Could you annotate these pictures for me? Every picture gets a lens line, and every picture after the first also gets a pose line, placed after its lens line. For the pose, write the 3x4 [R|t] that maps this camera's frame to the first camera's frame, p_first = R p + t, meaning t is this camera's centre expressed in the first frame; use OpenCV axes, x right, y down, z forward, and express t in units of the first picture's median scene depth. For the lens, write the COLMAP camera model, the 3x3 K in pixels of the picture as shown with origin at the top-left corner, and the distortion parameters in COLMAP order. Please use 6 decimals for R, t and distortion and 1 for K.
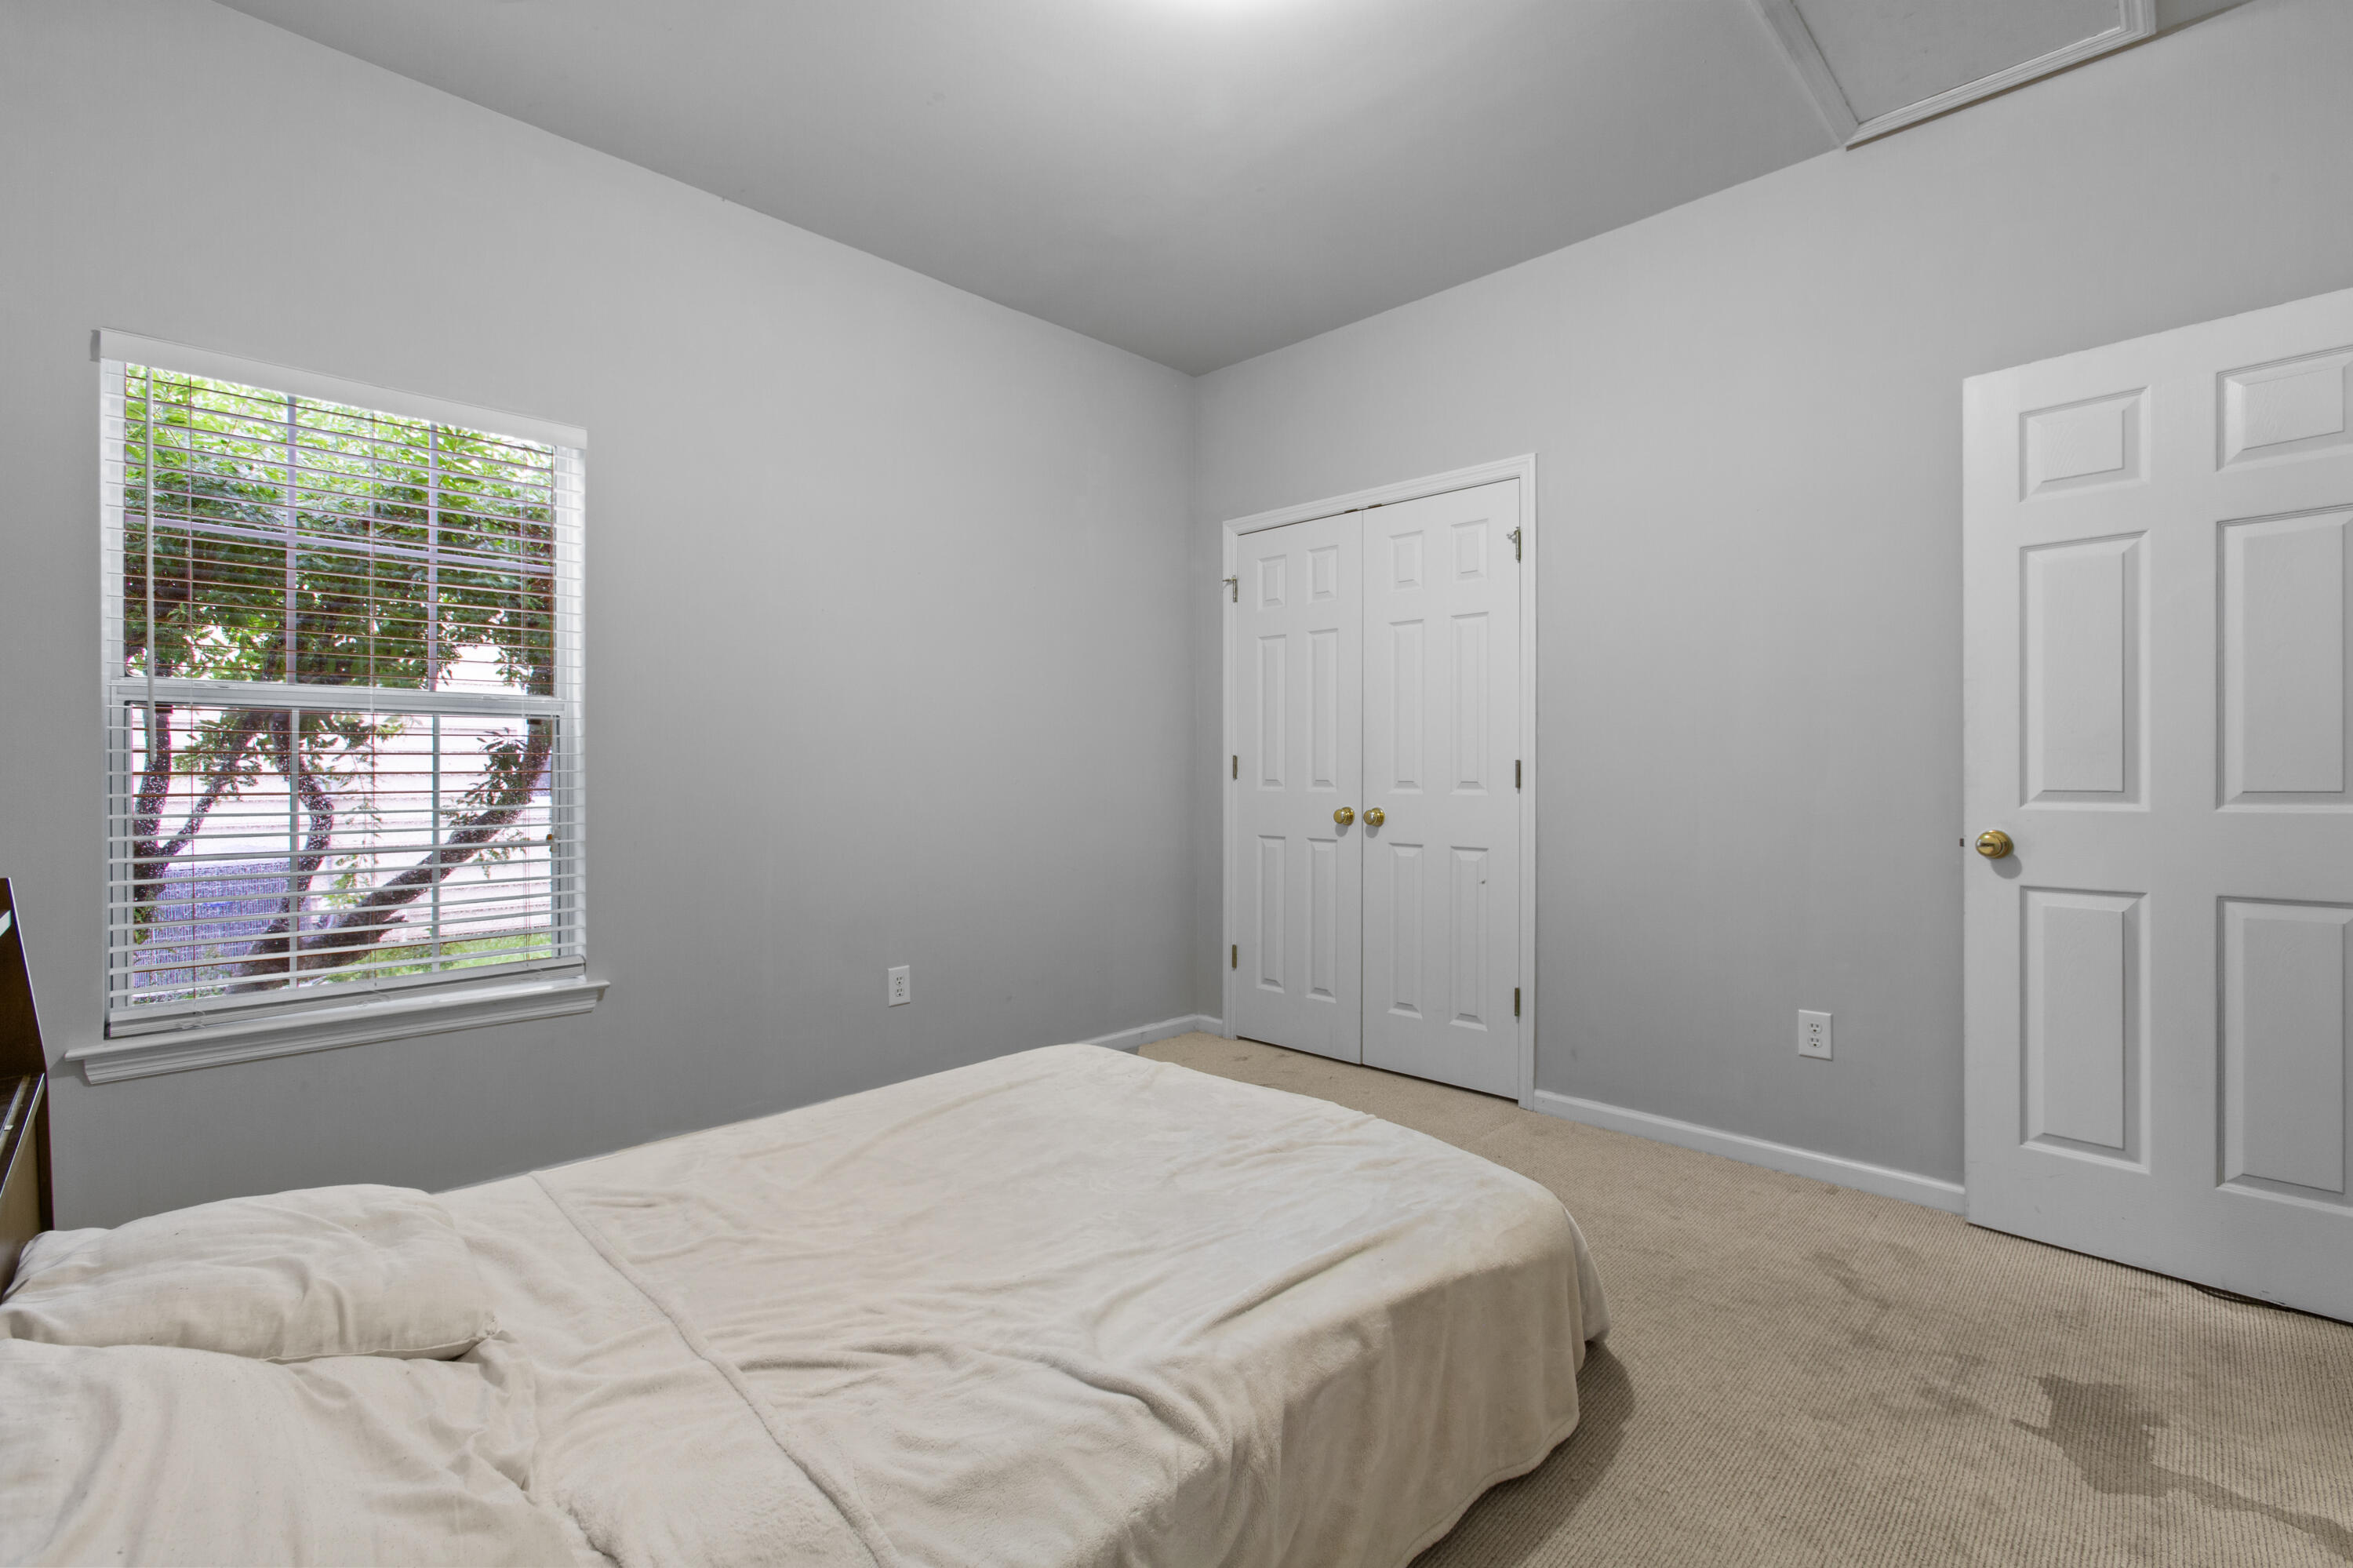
lens RADIAL K [[1043.5, 0, 1178.9], [0, 1043.5, 778.3], [0, 0, 1]] dist [-0.012036, 0.000251]
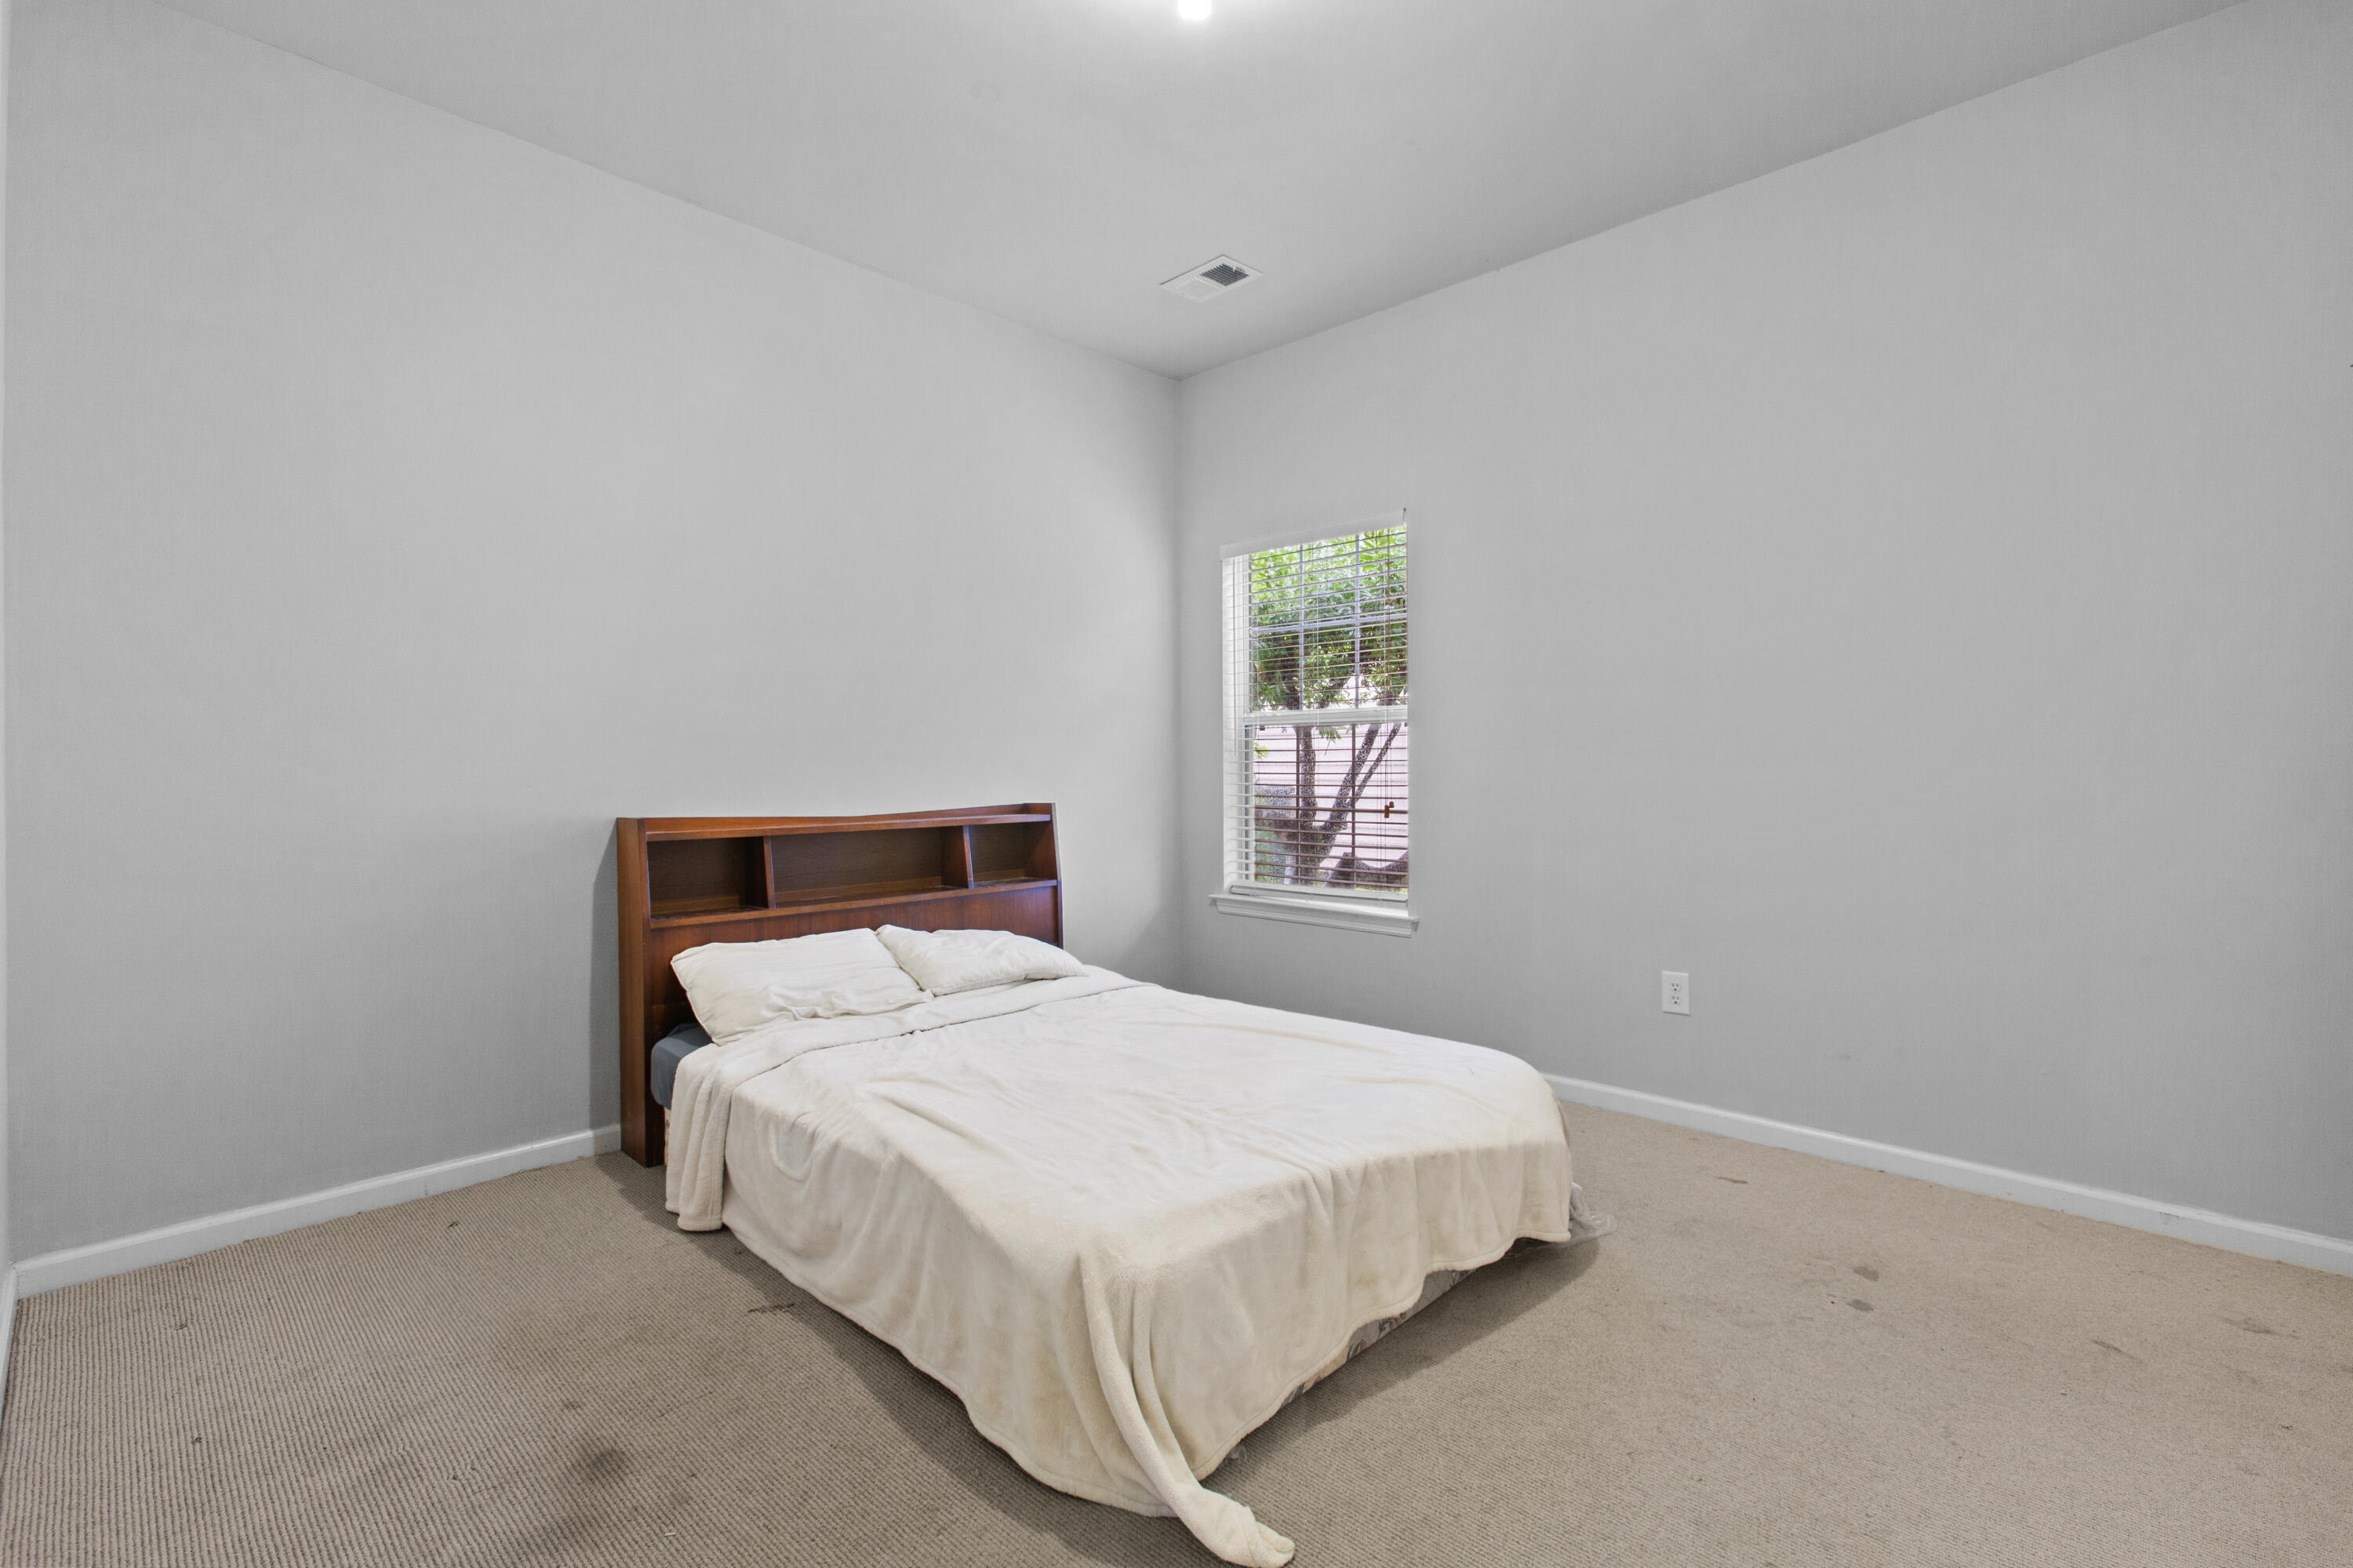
lens RADIAL K [[1043.5, 0, 1171.5], [0, 1043.5, 768.2], [0, 0, 1]] dist [-0.012036, 0.000251]
pose [[0.000739, 0.006754, -0.999977, 0.874699], [-0.001093, 0.999977, 0.006754, -0.006126], [0.999999, 0.001088, 0.000746, 0.753350]]
